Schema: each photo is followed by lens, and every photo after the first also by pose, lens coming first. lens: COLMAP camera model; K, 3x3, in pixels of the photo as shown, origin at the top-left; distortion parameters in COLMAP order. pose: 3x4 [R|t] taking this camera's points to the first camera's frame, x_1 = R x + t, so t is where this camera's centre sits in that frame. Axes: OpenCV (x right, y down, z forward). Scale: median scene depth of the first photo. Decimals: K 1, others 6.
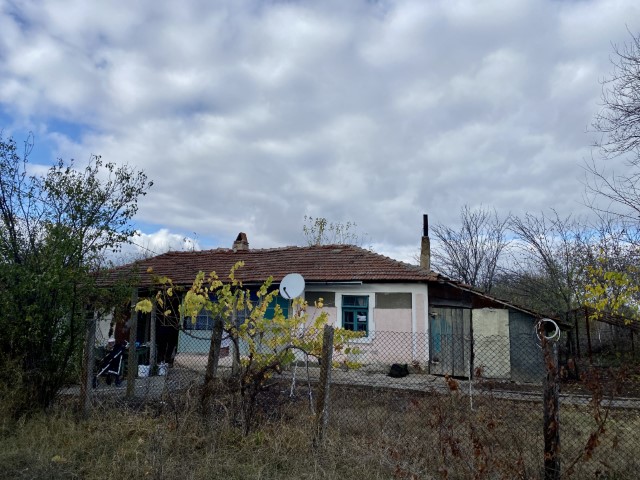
lens RADIAL K [[482.7, 0, 317.1], [0, 482.7, 234.5], [0, 0, 1]] dist [-0.000510, -0.004075]
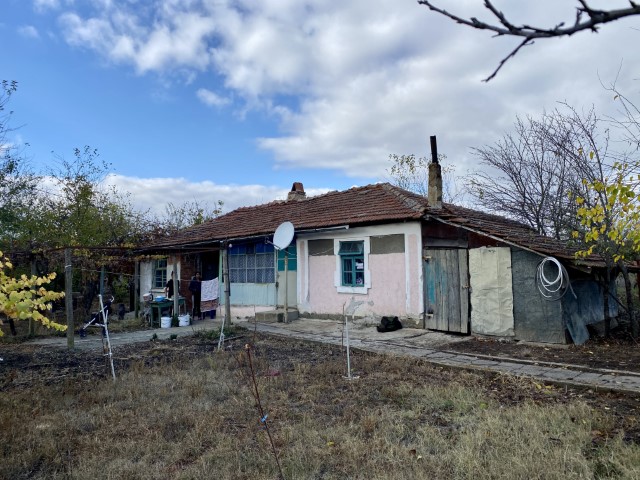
lens RADIAL K [[482.7, 0, 319.6], [0, 482.7, 237.7], [0, 0, 1]] dist [-0.000510, -0.004075]
pose [[0.902277, -0.067887, -0.425779, 0.418902], [0.116518, 0.989175, 0.089200, 0.035456], [0.415114, -0.130094, 0.900420, 0.181917]]
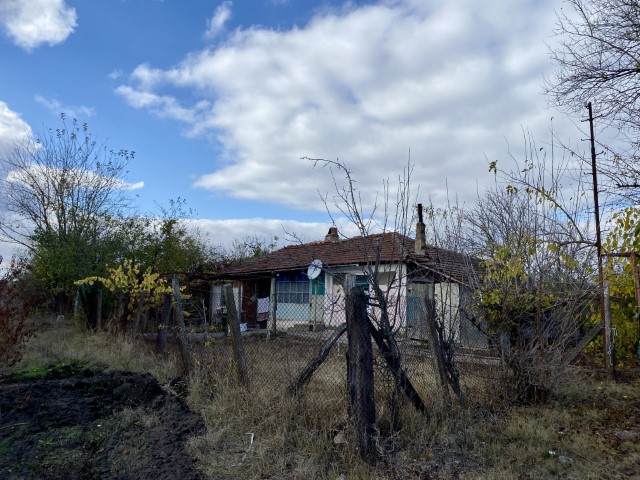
lens RADIAL K [[482.7, 0, 304.7], [0, 482.7, 231.1], [0, 0, 1]] dist [-0.000510, -0.004075]
pose [[0.831749, -0.079235, -0.549469, 0.678646], [0.093343, 0.995631, -0.002278, 0.001606], [0.547249, -0.049394, 0.835511, -0.130196]]
